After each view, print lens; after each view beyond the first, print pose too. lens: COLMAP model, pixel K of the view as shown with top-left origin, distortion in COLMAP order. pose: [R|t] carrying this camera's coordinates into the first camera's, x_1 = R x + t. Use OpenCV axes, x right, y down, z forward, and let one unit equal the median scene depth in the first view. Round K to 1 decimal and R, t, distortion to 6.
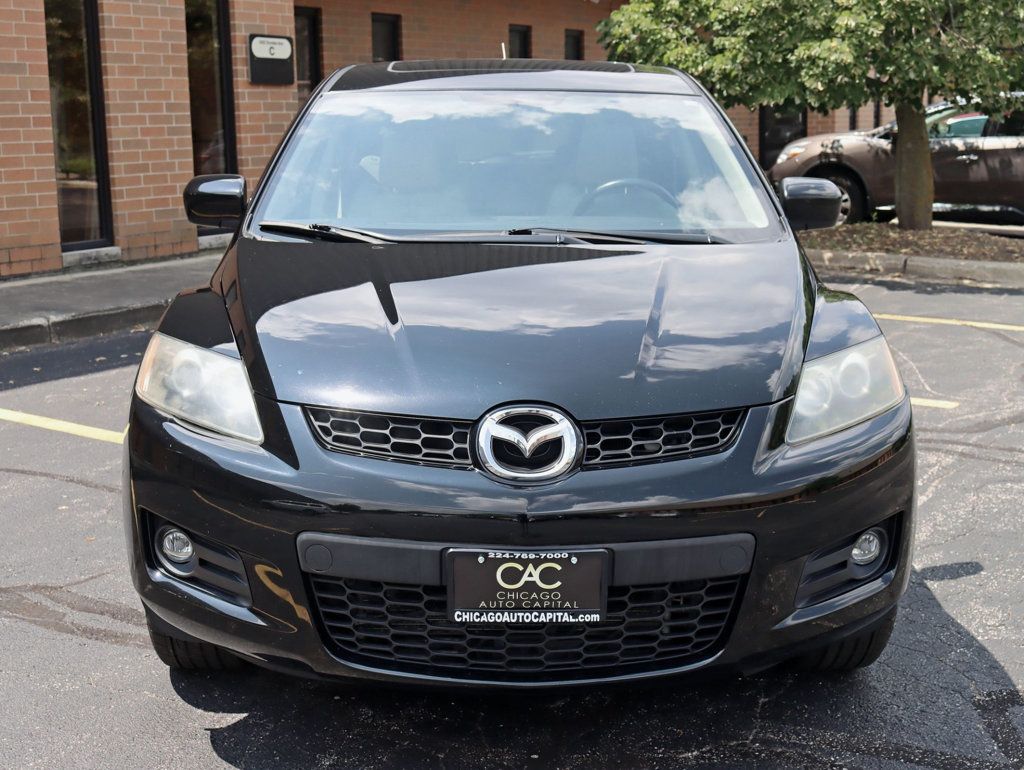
lens RADIAL K [[1247.9, 0, 512.0], [0, 1247.9, 385.0], [0, 0, 1]] dist [-0.087444, 0.003738]
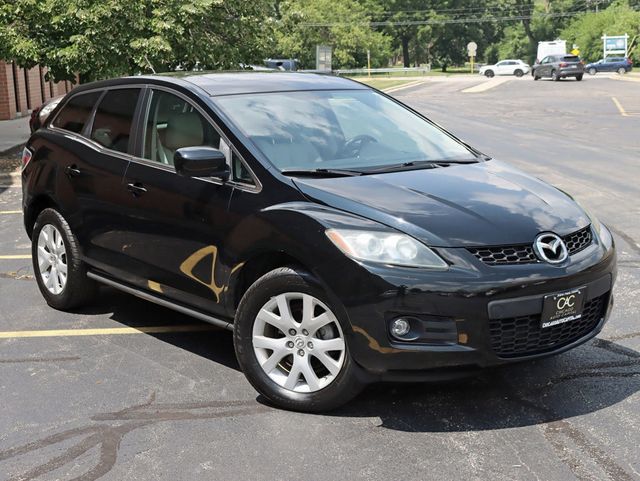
lens RADIAL K [[898.1, 0, 320.0], [0, 898.1, 240.5], [0, 0, 1]] dist [-0.024008, -0.037458]
pose [[0.820887, -0.124638, 0.557324, -1.292640], [0.143549, 0.989594, 0.009875, -0.048355], [-0.552755, 0.071897, 0.830237, -0.175492]]
